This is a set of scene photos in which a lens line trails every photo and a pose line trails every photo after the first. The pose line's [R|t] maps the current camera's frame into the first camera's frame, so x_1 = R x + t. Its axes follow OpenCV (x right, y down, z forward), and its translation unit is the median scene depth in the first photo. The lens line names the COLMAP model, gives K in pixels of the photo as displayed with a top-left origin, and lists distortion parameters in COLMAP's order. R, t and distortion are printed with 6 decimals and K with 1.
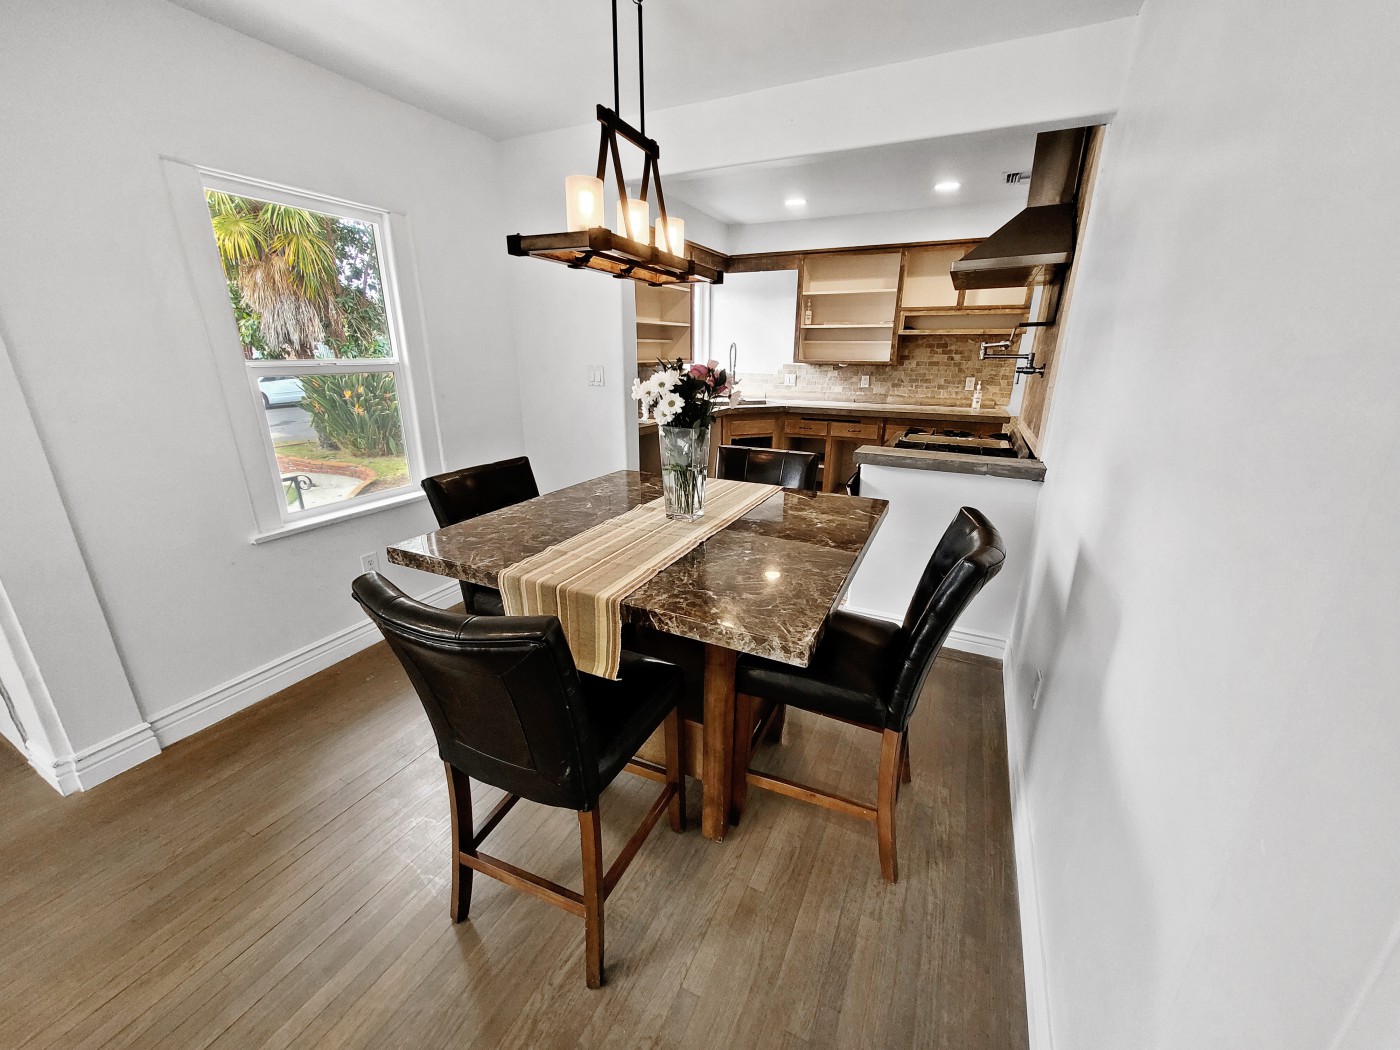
lens RADIAL K [[547.0, 0, 704.1], [0, 547.0, 523.7], [0, 0, 1]] dist [-0.000938, -0.000401]
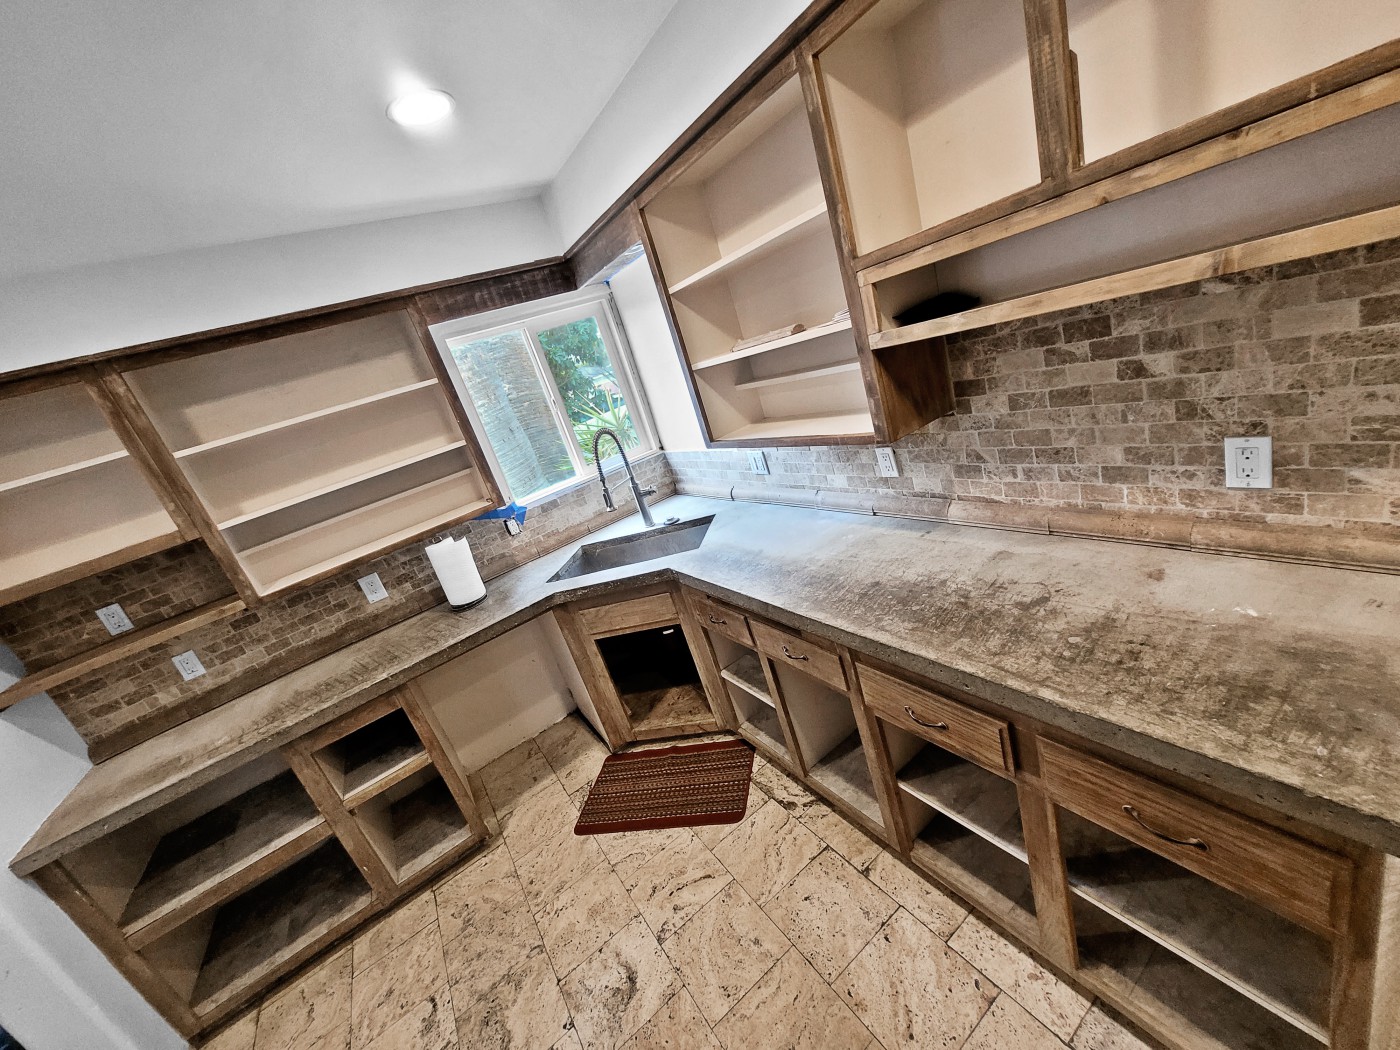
lens RADIAL K [[547.0, 0, 704.1], [0, 547.0, 523.7], [0, 0, 1]] dist [-0.000938, -0.000401]
pose [[0.812881, -0.085199, -0.576165, 0.425699], [0.135743, 0.989714, 0.045160, -0.268510], [0.566391, -0.114920, 0.816085, 0.672501]]
